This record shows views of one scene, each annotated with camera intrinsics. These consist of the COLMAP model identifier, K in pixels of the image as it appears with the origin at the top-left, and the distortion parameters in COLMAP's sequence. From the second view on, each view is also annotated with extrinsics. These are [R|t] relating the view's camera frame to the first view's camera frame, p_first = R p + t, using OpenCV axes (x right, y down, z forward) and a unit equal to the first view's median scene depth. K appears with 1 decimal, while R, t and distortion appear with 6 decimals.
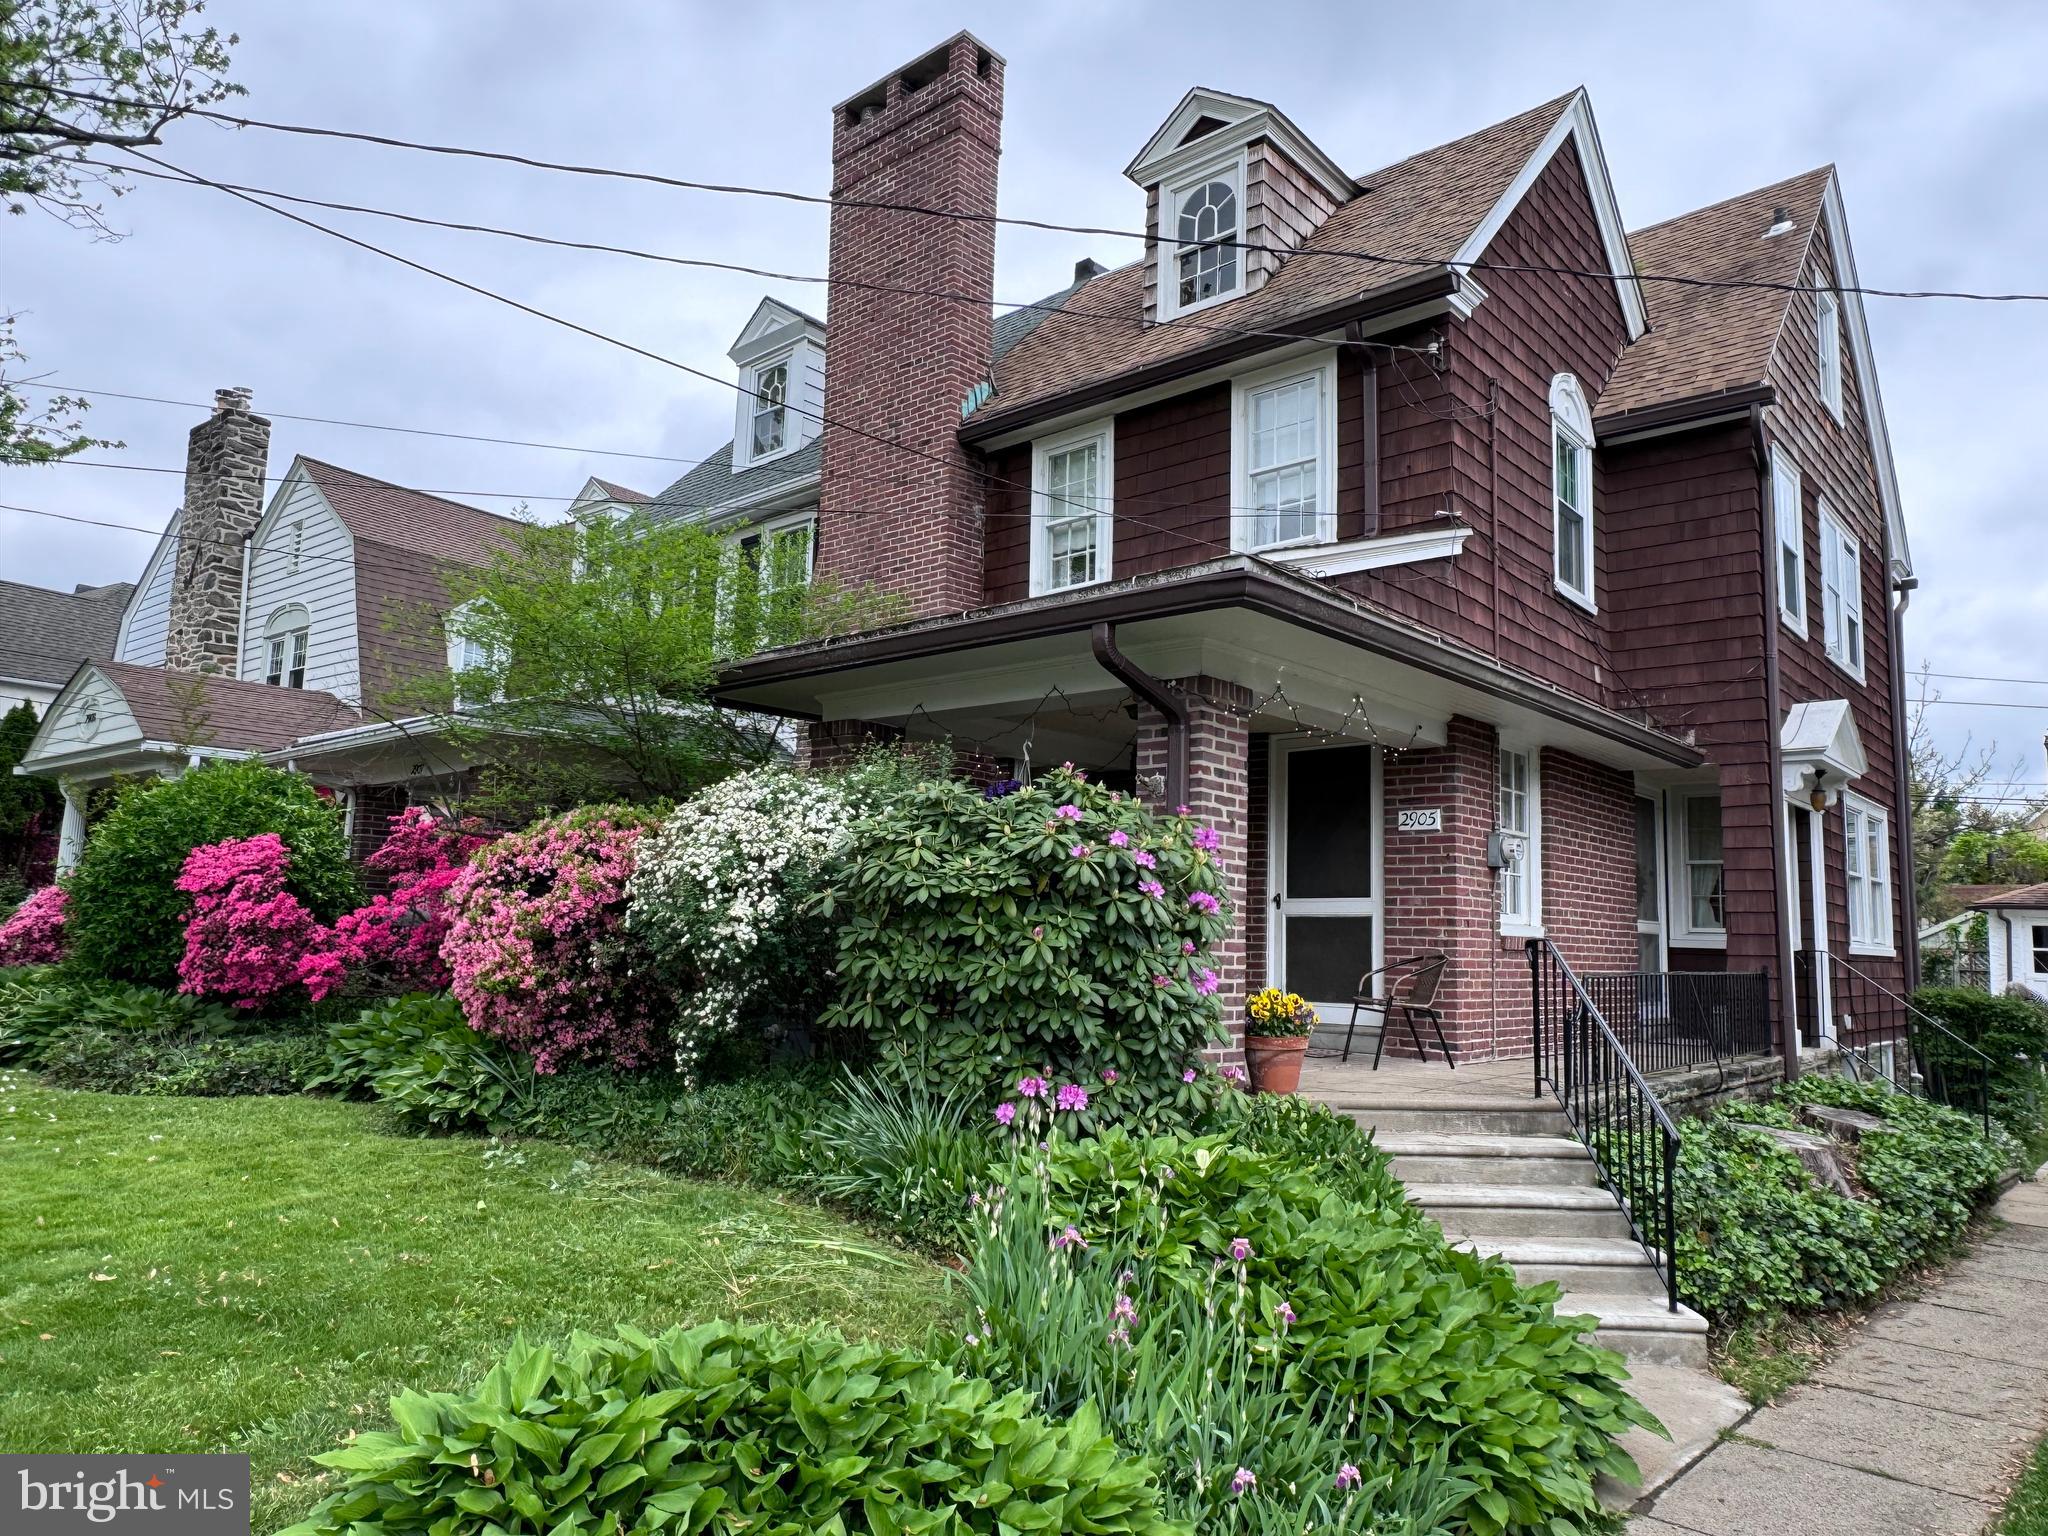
lens RADIAL K [[1337.2, 0, 1026.6], [0, 1337.2, 777.7], [0, 0, 1]] dist [-0.005363, 0.005129]
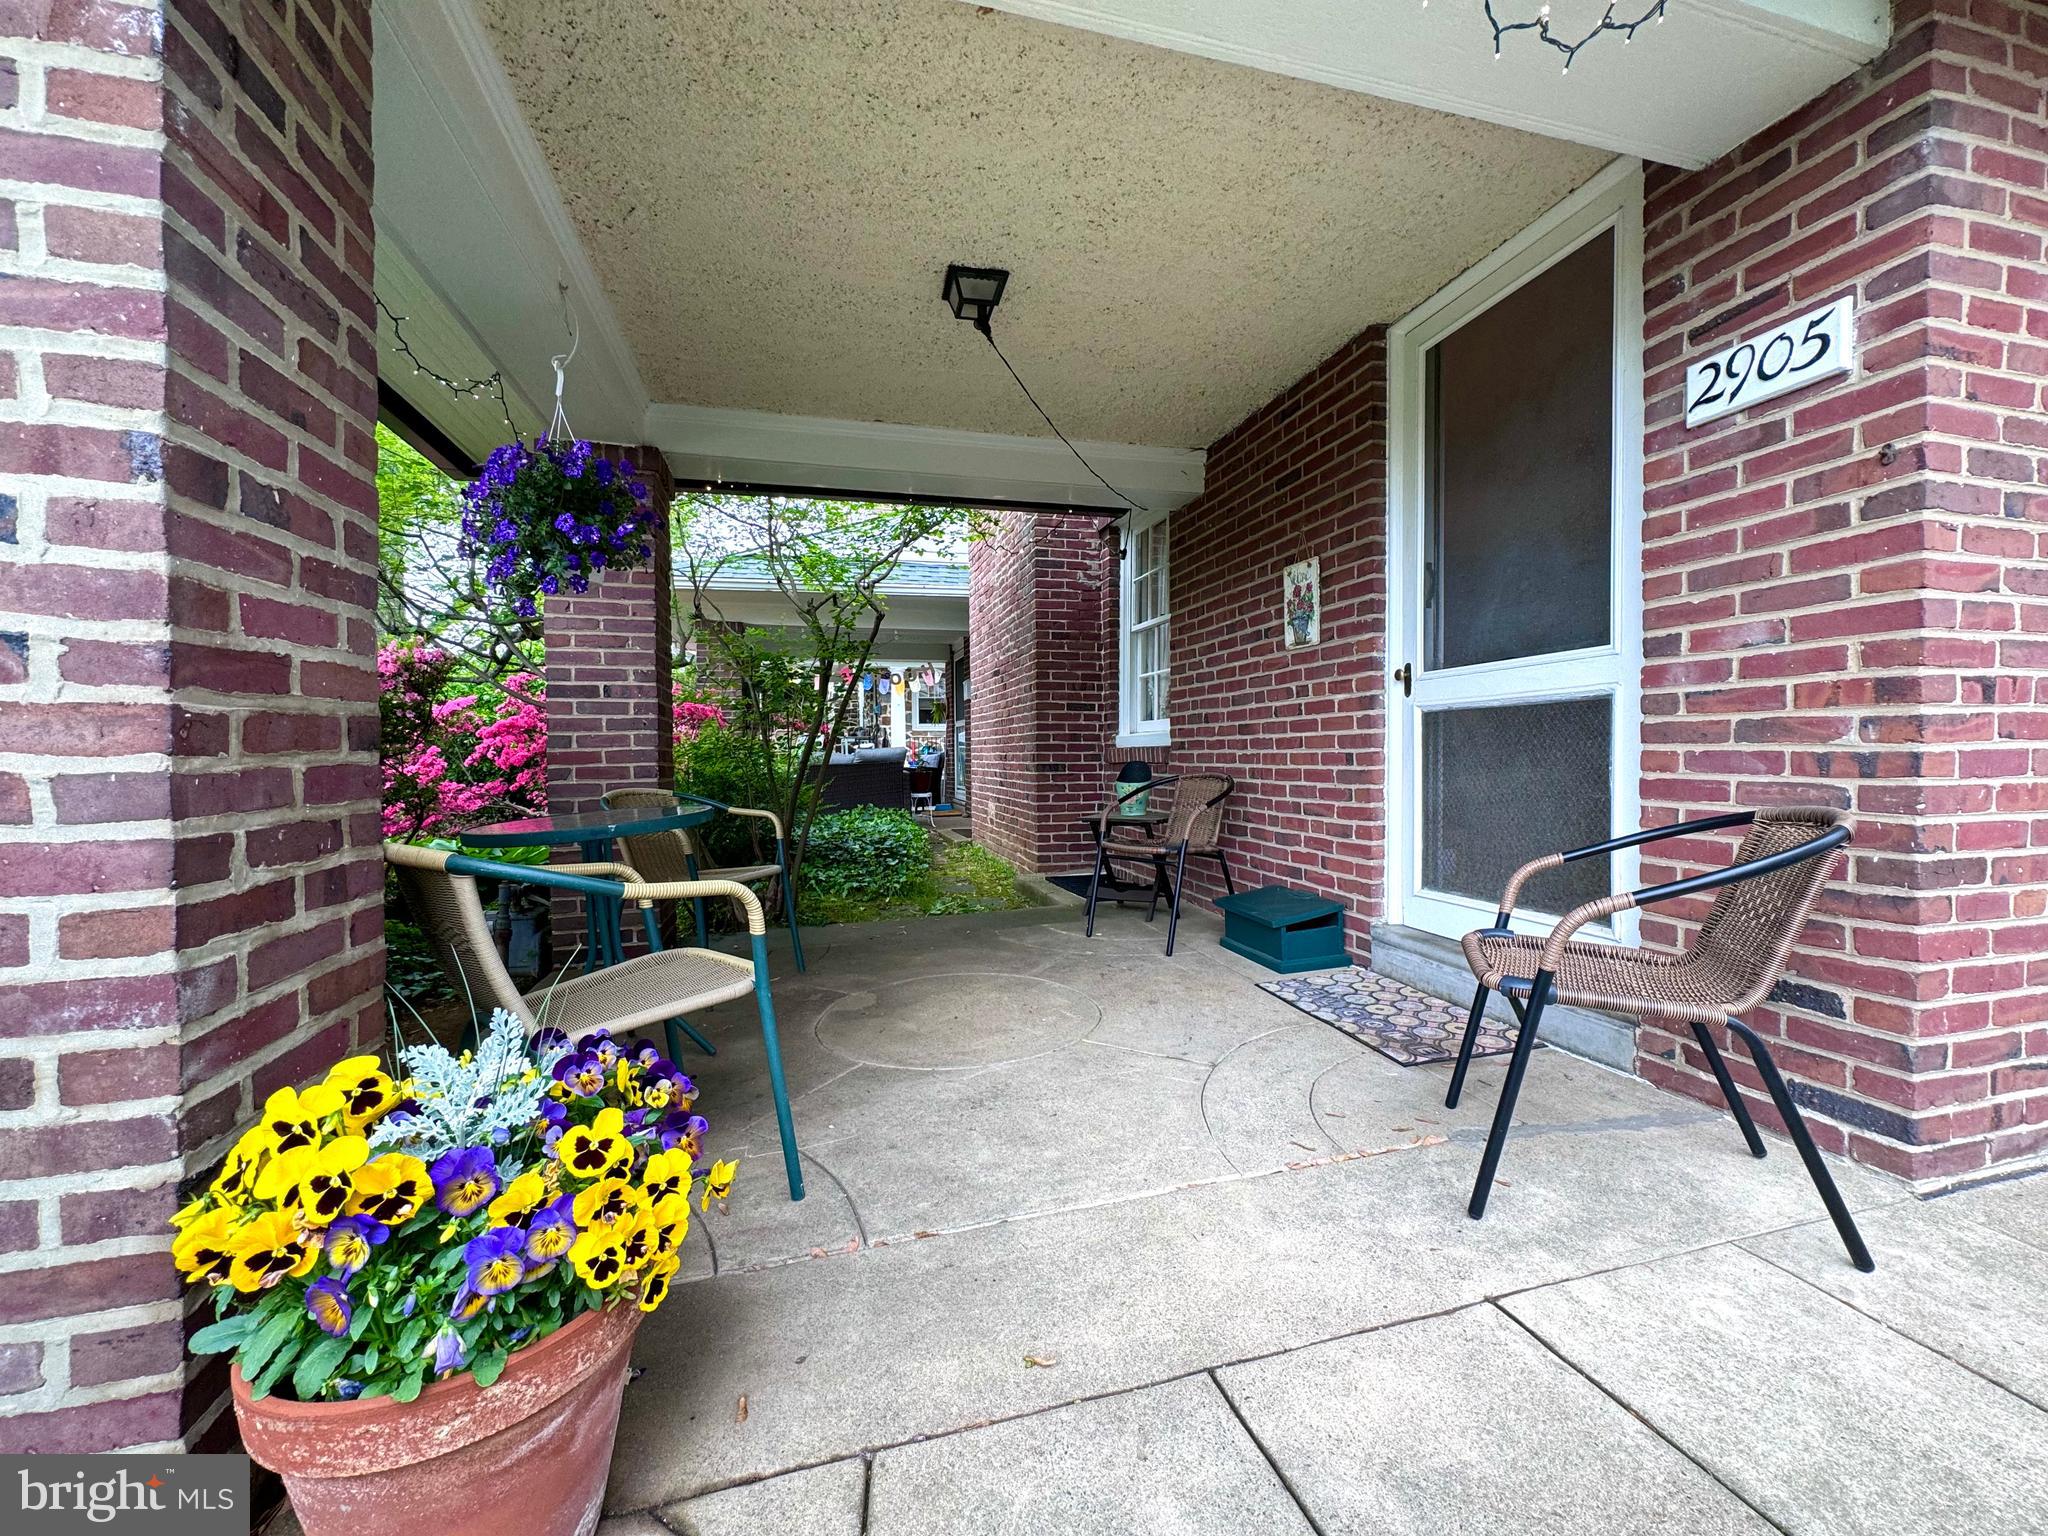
lens RADIAL K [[816.4, 0, 1024.8], [0, 816.4, 766.3], [0, 0, 1]] dist [0.000132, 0.000529]
pose [[0.832914, -0.023109, -0.552920, 0.246650], [0.095664, 0.990099, 0.102726, 0.084528], [0.545071, -0.138457, 0.826878, 0.718684]]
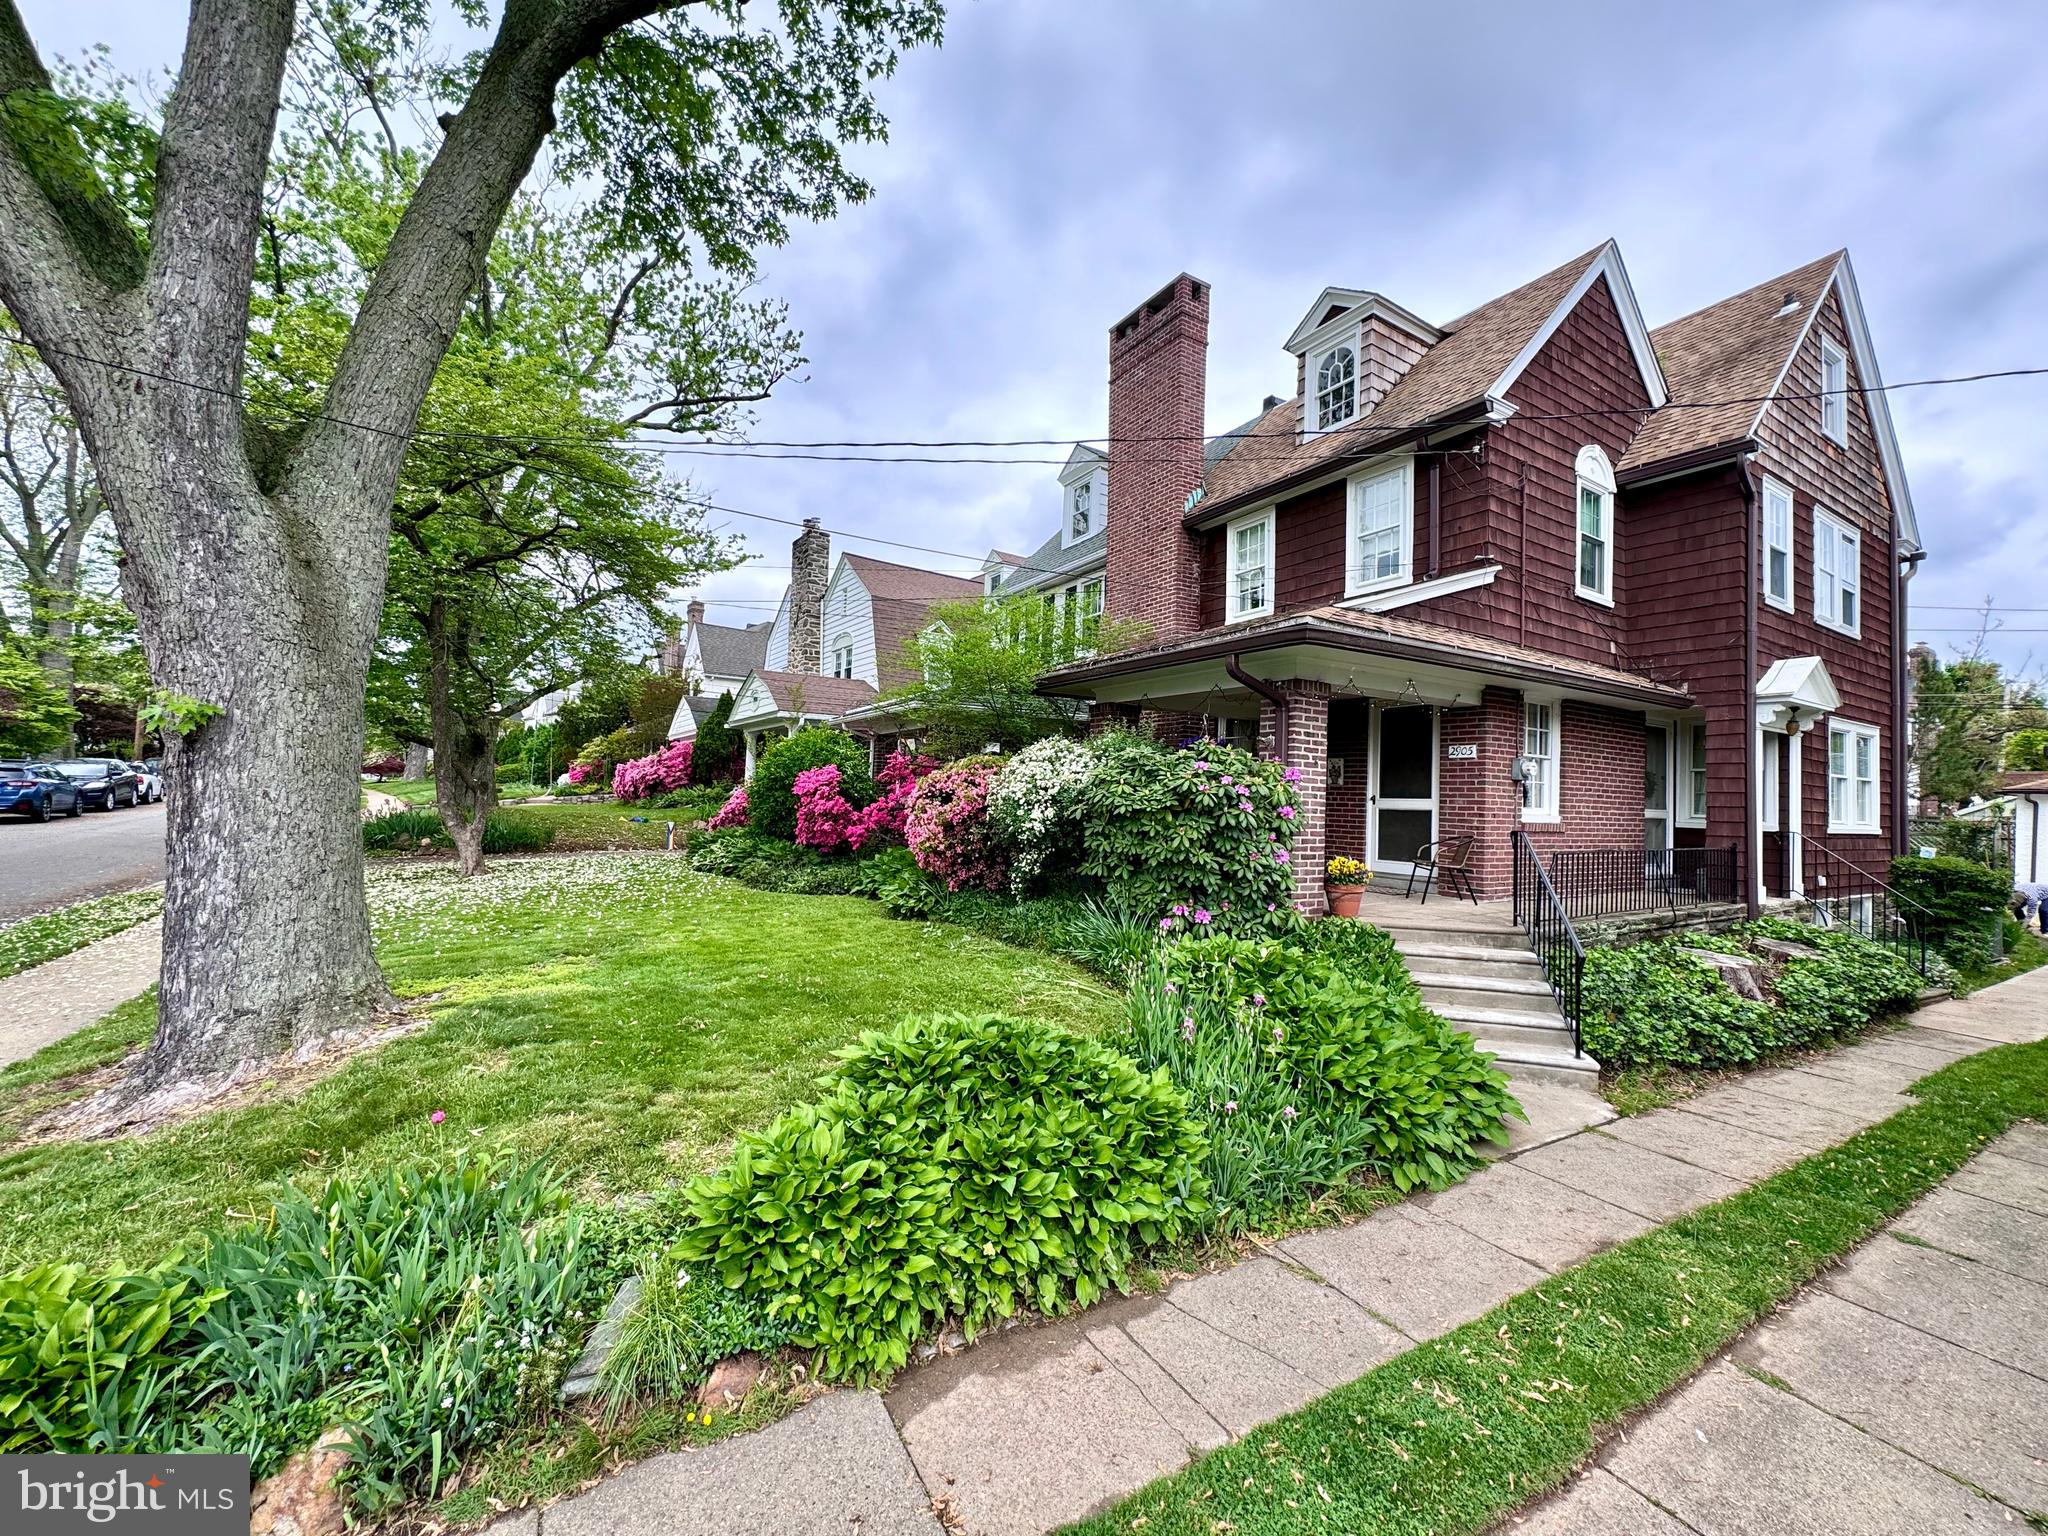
lens RADIAL K [[816.4, 0, 1027.7], [0, 816.4, 768.1], [0, 0, 1]] dist [0.000132, 0.000529]
pose [[0.955955, -0.008459, -0.293391, 0.079245], [0.031395, 0.996797, 0.073556, -0.036394], [0.291829, -0.079527, 0.953159, -0.091054]]
